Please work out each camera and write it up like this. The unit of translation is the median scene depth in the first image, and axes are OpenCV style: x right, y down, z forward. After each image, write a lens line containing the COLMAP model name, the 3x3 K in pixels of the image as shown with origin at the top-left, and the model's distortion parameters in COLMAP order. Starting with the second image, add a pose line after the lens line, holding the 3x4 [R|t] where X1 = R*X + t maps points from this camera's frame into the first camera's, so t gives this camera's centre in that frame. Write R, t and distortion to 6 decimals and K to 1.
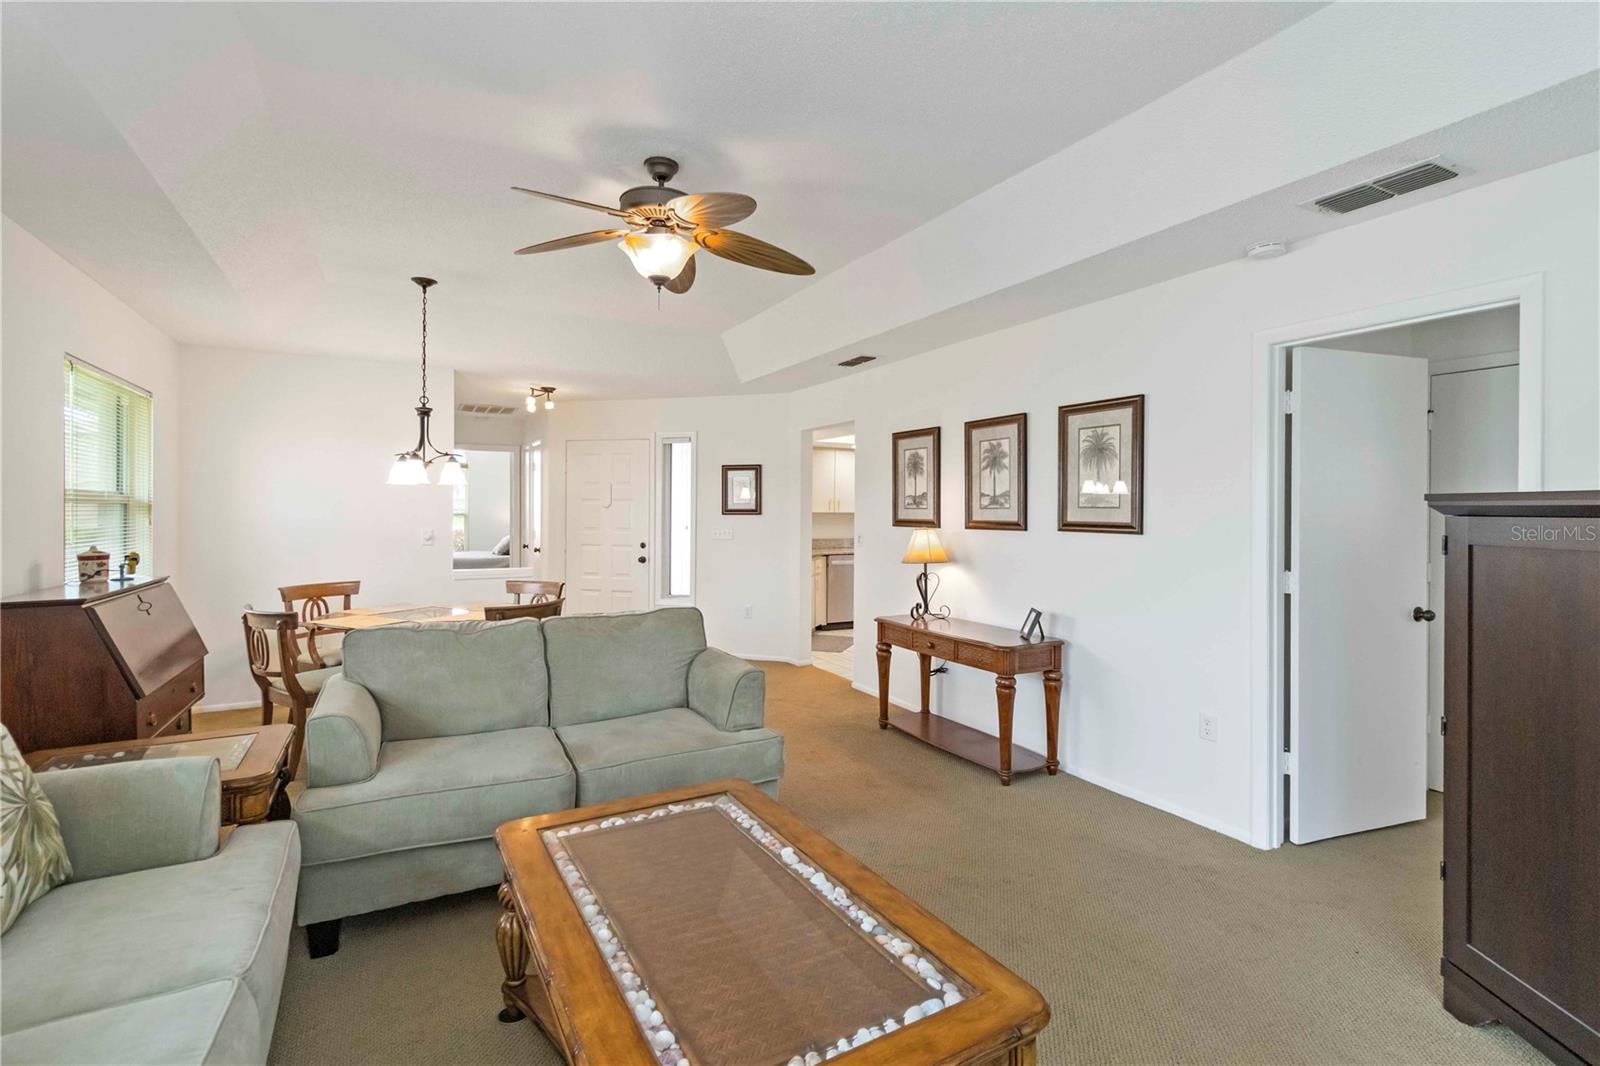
lens RADIAL K [[739.8, 0, 818.9], [0, 739.8, 532.3], [0, 0, 1]] dist [-0.001481, -0.000235]
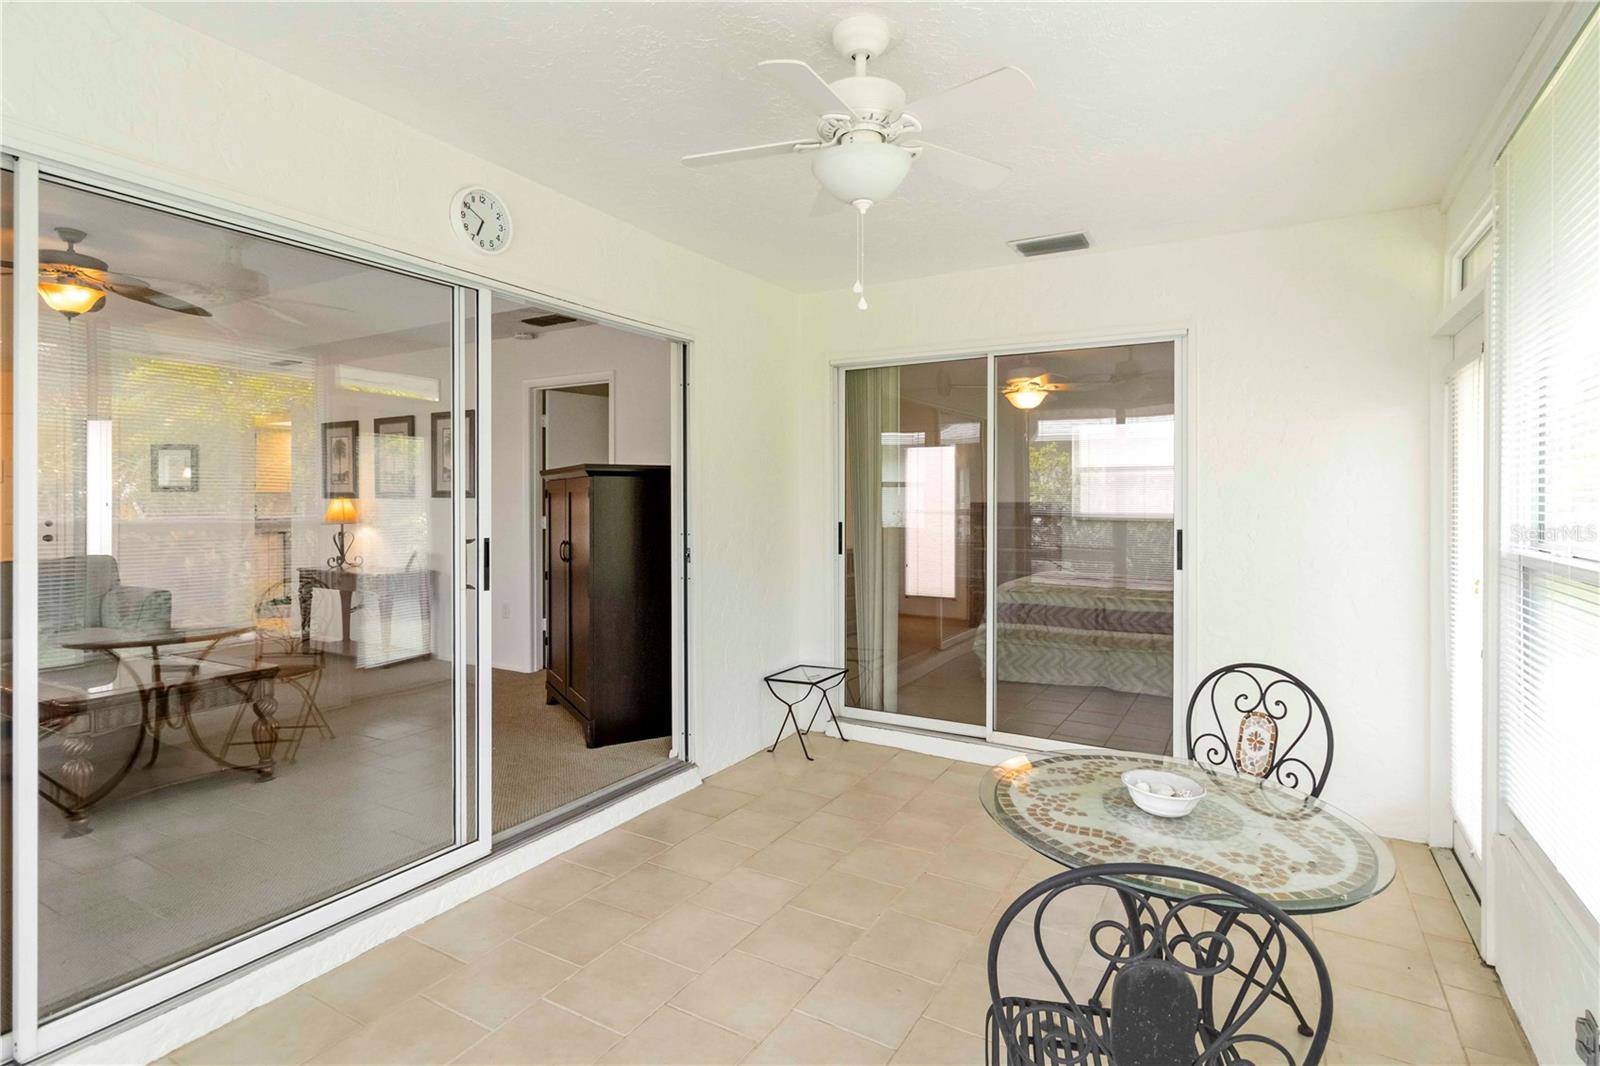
lens RADIAL K [[799.3, 0, 820.5], [0, 799.3, 510.9], [0, 0, 1]] dist [-0.000997, -0.001139]
pose [[0.856297, -0.010699, 0.516373, 0.140990], [0.019673, 0.999736, -0.011909, 0.051478], [-0.516109, 0.020356, 0.856281, -0.660738]]
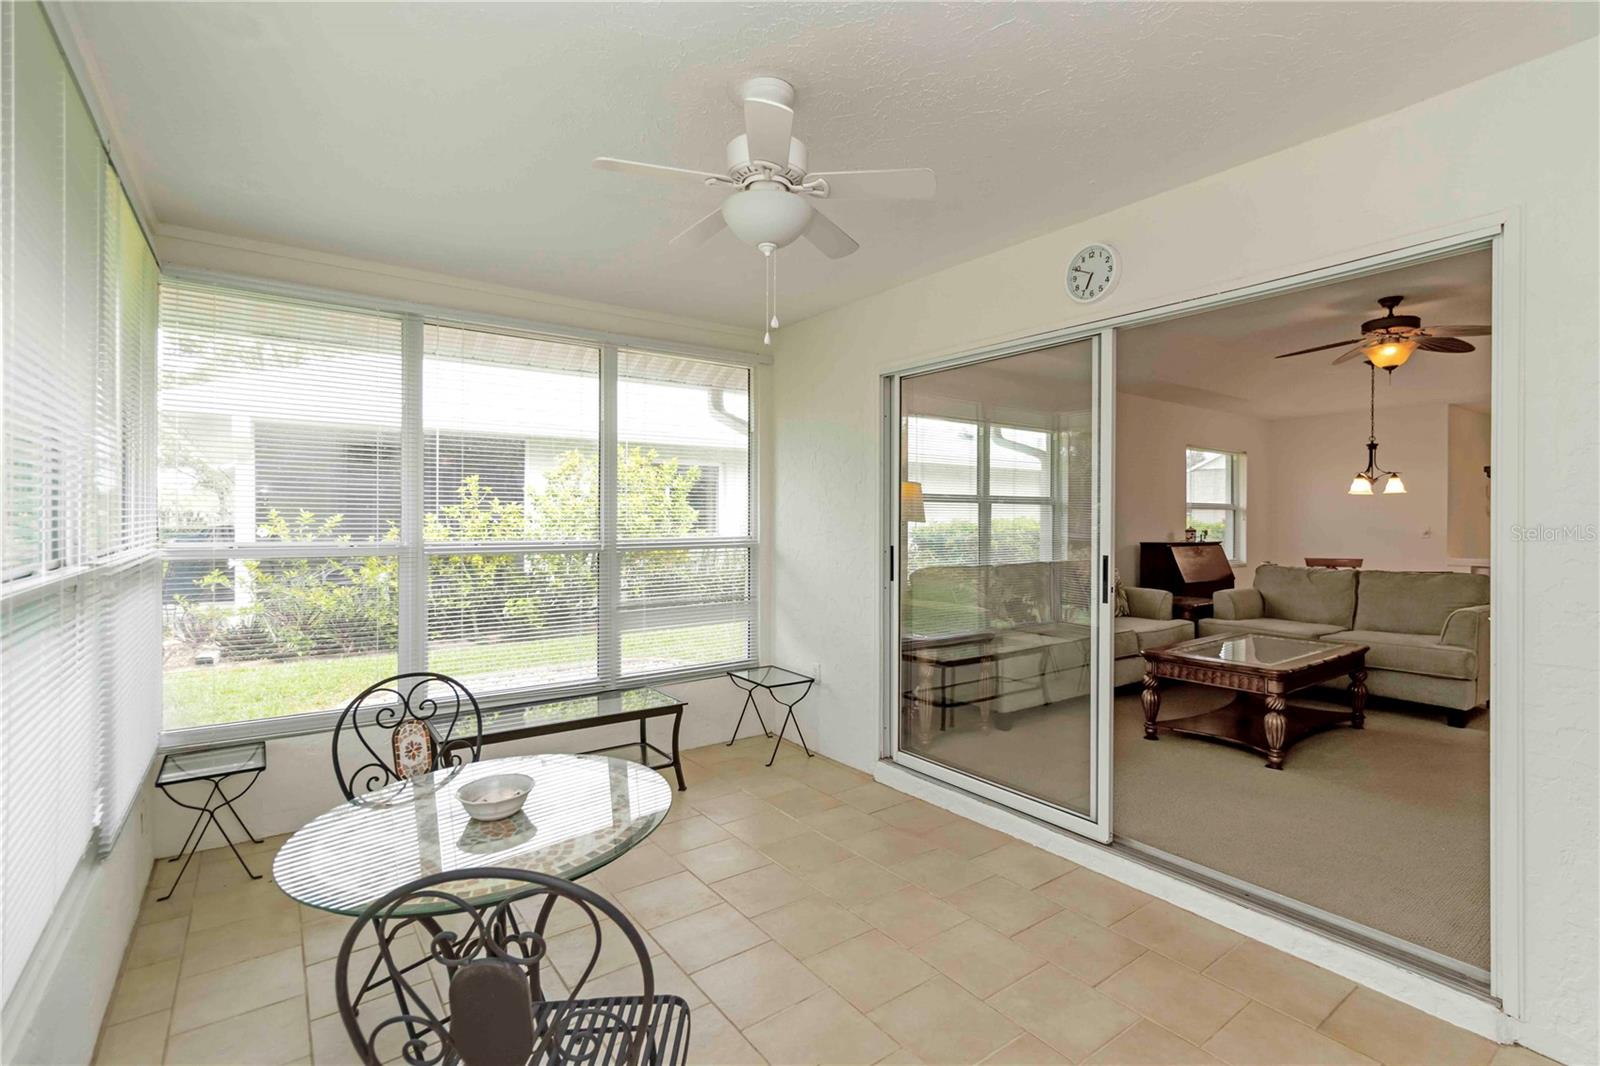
lens RADIAL K [[747.3, 0, 818.7], [0, 747.3, 523.9], [0, 0, 1]] dist [0.002728, 0.000370]
pose [[0.122173, -0.000951, -0.992508, 0.840753], [-0.034446, 0.999393, -0.005198, 0.045146], [0.991911, 0.034823, 0.122066, -0.318241]]
